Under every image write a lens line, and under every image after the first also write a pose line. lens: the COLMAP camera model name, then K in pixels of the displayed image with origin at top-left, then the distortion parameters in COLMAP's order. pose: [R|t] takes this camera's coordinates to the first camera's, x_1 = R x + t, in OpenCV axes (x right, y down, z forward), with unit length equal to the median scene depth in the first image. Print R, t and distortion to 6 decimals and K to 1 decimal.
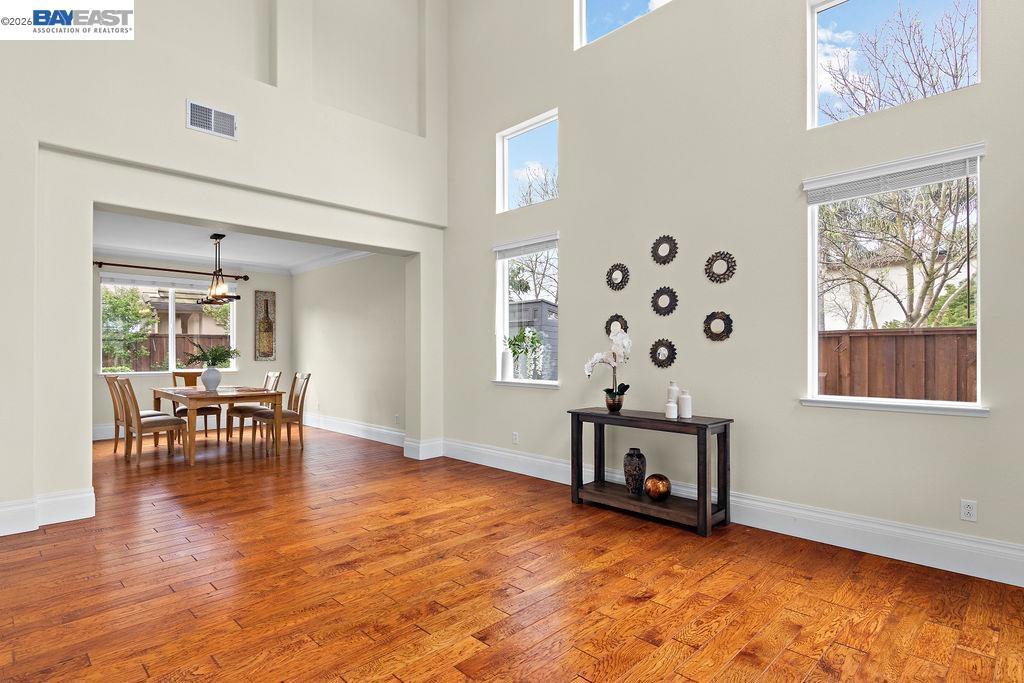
lens RADIAL K [[520.5, 0, 509.4], [0, 520.5, 346.9], [0, 0, 1]] dist [0.000625, -0.001110]
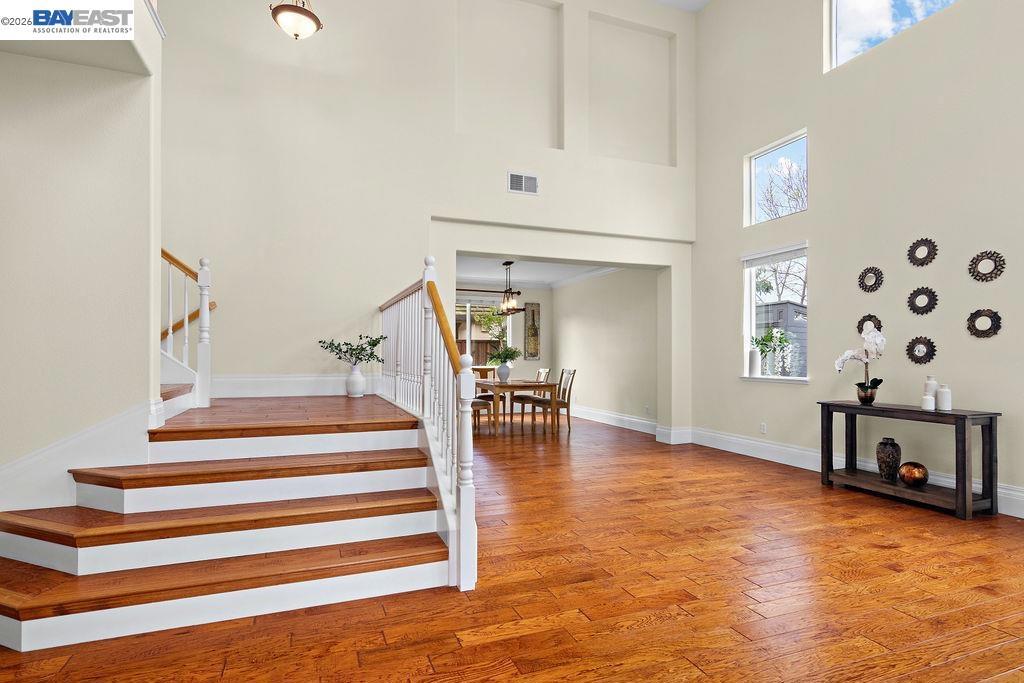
lens RADIAL K [[520.5, 0, 516.6], [0, 520.5, 351.4], [0, 0, 1]] dist [0.000625, -0.001110]
pose [[0.917035, -0.001758, -0.398802, -0.034376], [0.002278, 0.999997, 0.000831, 0.011434], [0.398799, -0.001671, 0.917037, -0.283064]]
